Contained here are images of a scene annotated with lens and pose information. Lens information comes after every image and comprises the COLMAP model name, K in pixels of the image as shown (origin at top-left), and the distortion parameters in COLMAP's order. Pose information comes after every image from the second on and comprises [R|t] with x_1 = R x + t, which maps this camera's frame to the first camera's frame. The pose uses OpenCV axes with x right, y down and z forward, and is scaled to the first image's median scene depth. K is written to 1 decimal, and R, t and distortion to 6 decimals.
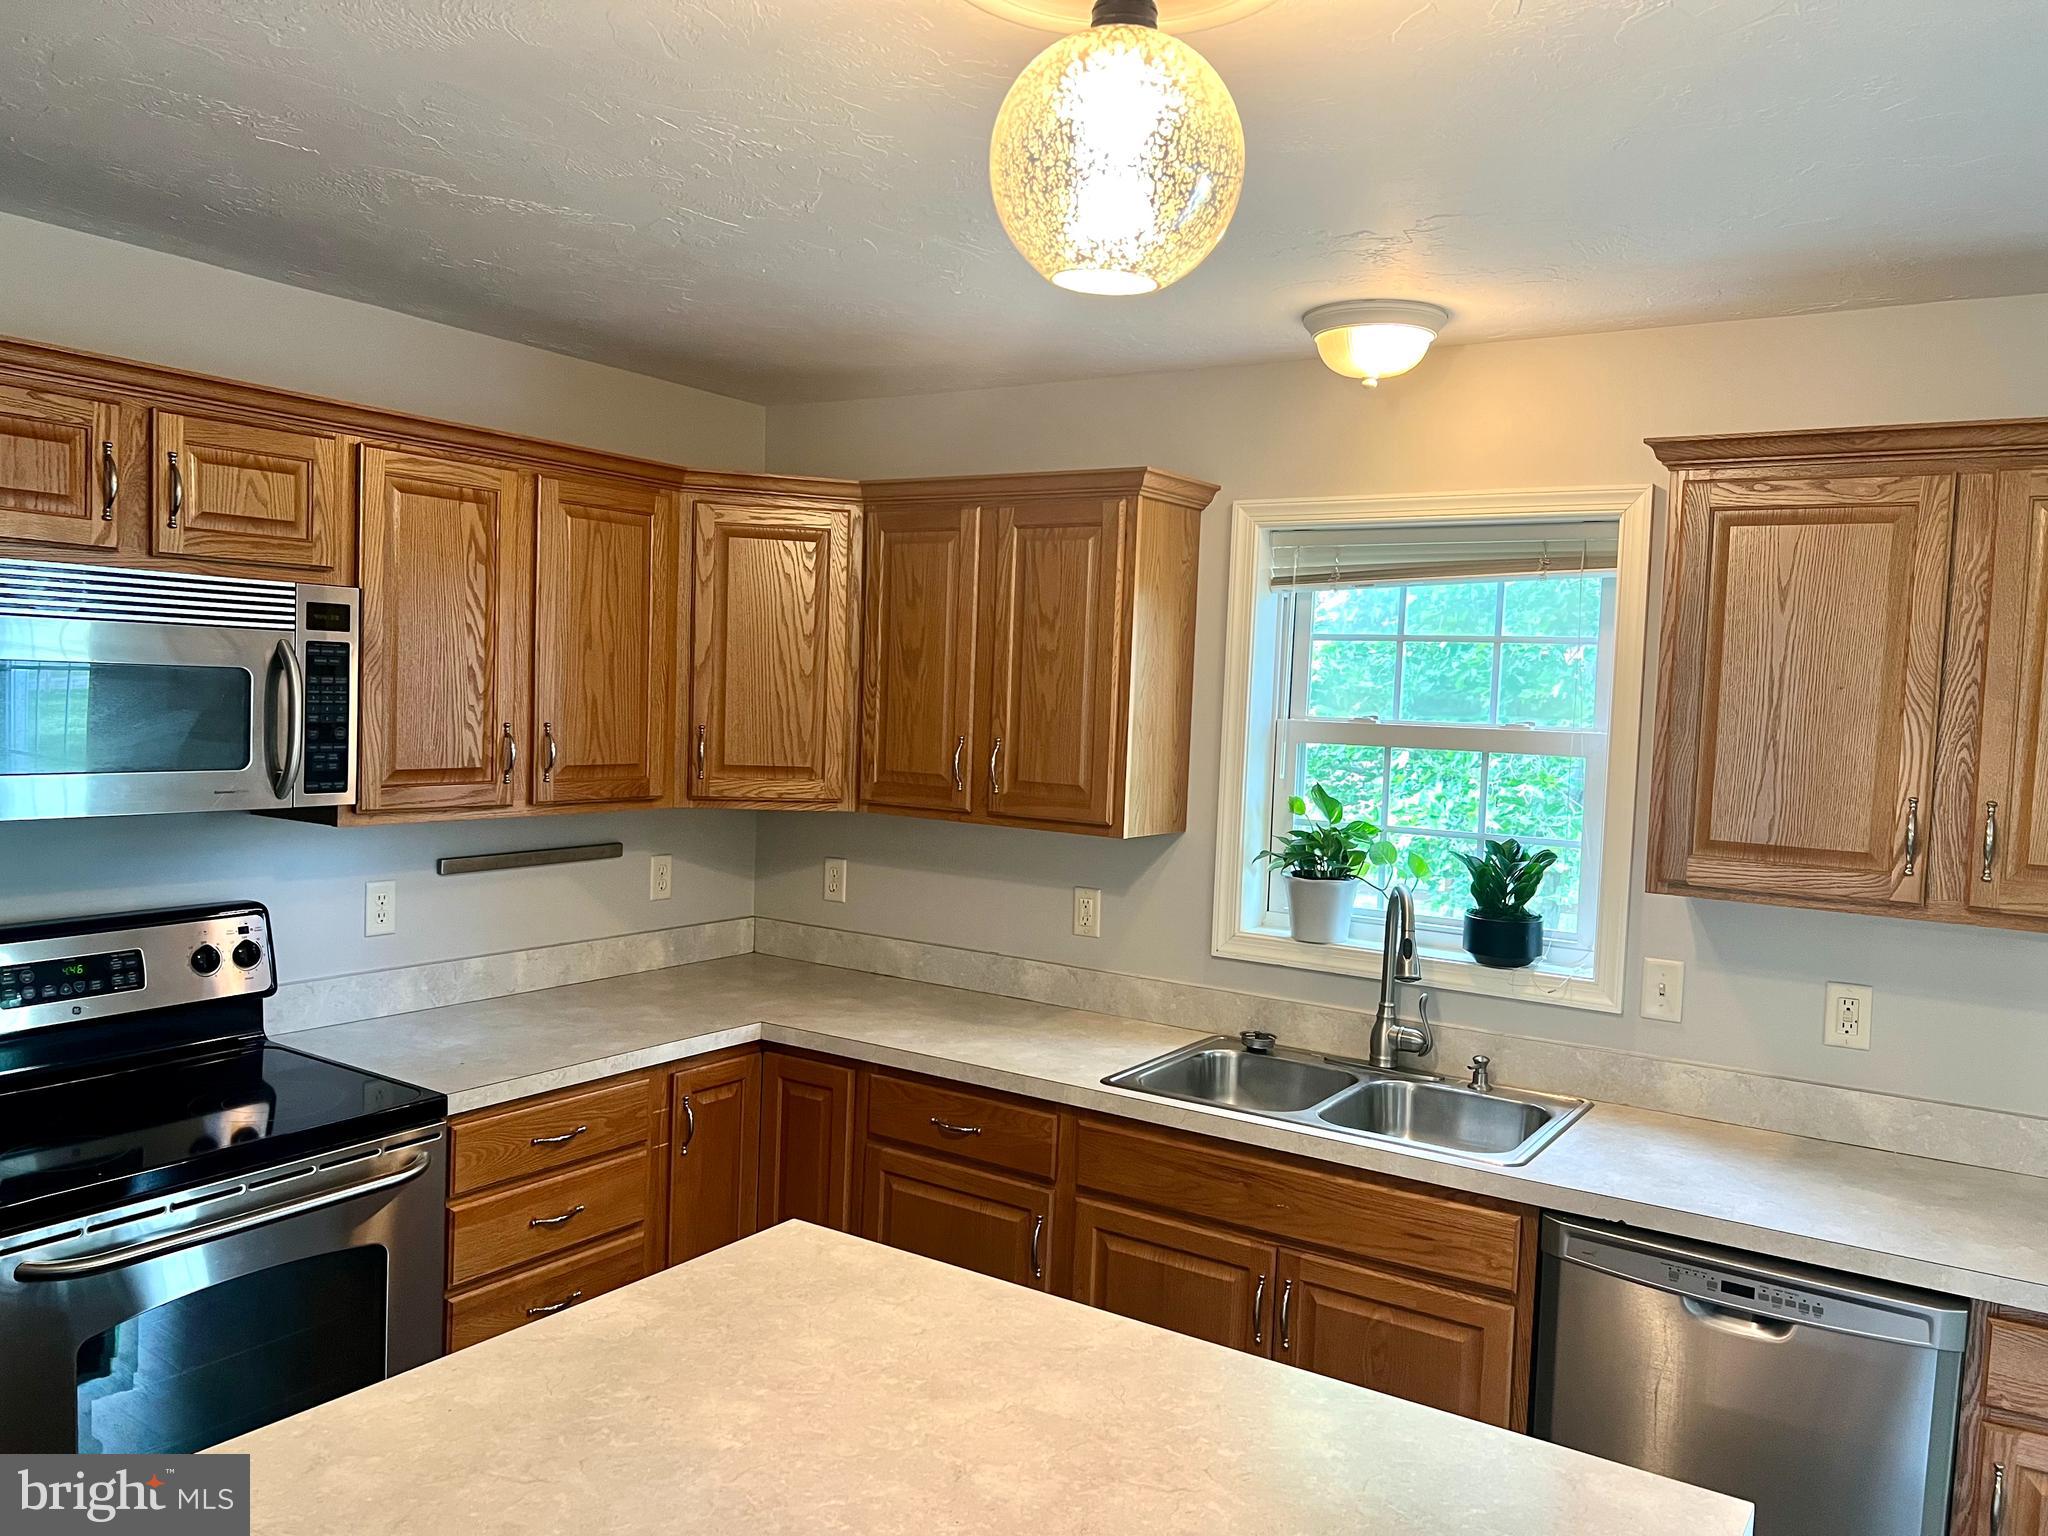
lens RADIAL K [[1554.6, 0, 1012.6], [0, 1554.6, 770.9], [0, 0, 1]] dist [0.069142, -0.102387]
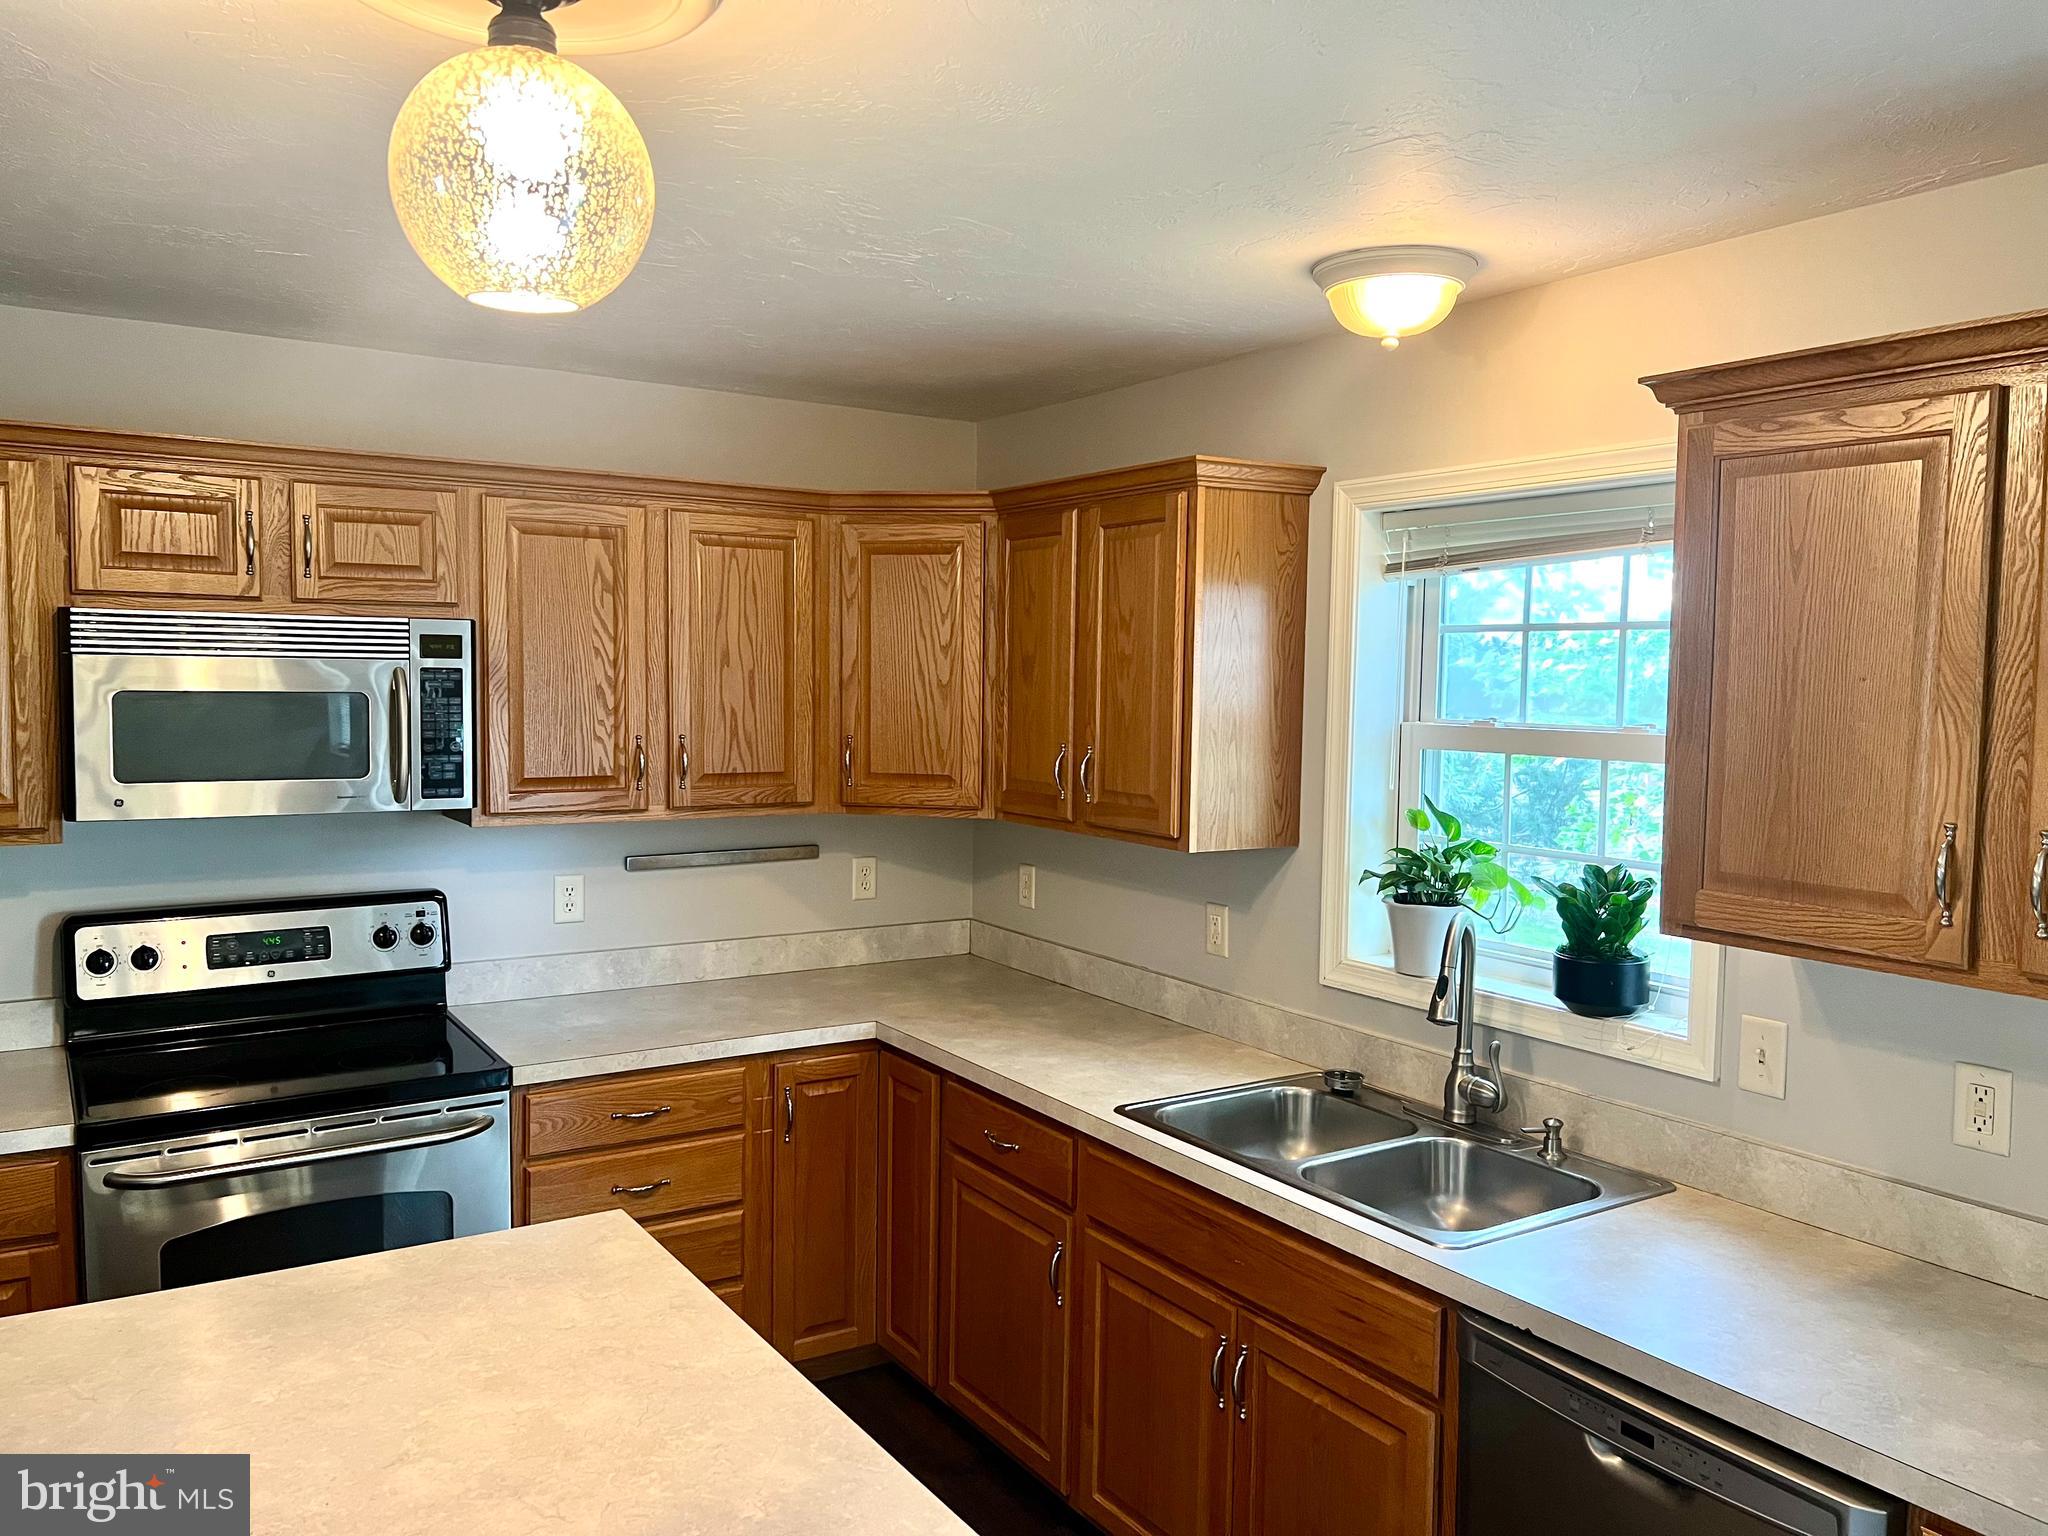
lens RADIAL K [[1554.6, 0, 1012.6], [0, 1554.6, 770.9], [0, 0, 1]] dist [0.069142, -0.102387]
pose [[0.911310, 0.001322, -0.411719, 0.375462], [-0.001593, 0.999999, -0.000315, -0.005677], [0.411718, 0.000943, 0.911311, 0.103680]]
